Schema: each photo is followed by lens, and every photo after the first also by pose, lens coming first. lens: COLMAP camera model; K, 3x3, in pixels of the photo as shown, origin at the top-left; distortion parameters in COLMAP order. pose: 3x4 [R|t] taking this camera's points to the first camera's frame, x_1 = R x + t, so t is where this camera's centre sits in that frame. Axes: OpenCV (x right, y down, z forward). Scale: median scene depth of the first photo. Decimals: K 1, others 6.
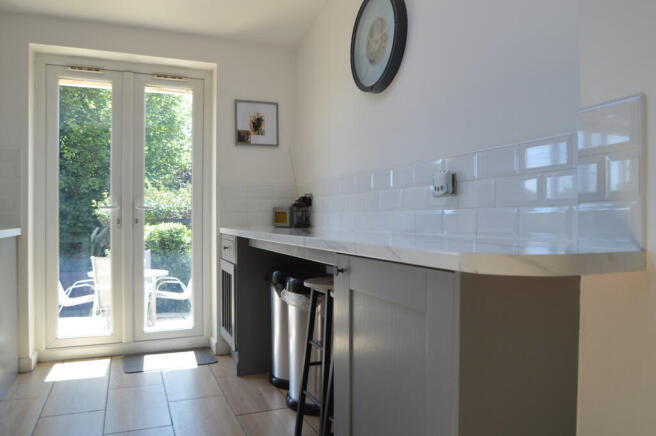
lens RADIAL K [[481.2, 0, 325.5], [0, 481.2, 217.6], [0, 0, 1]] dist [0.005769, 0.000716]
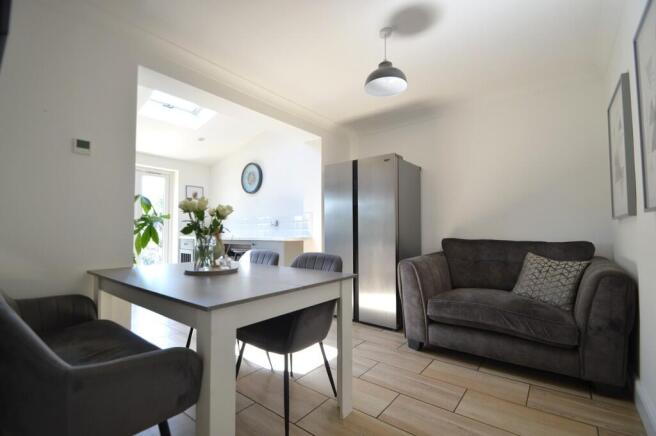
lens RADIAL K [[290.3, 0, 327.5], [0, 290.3, 217.8], [0, 0, 1]] dist [-0.002204, -0.006278]
pose [[0.861913, 0.014153, 0.506859, -0.448228], [0.005756, 0.999273, -0.037690, -0.019464], [-0.507024, 0.035403, 0.861205, -0.958571]]
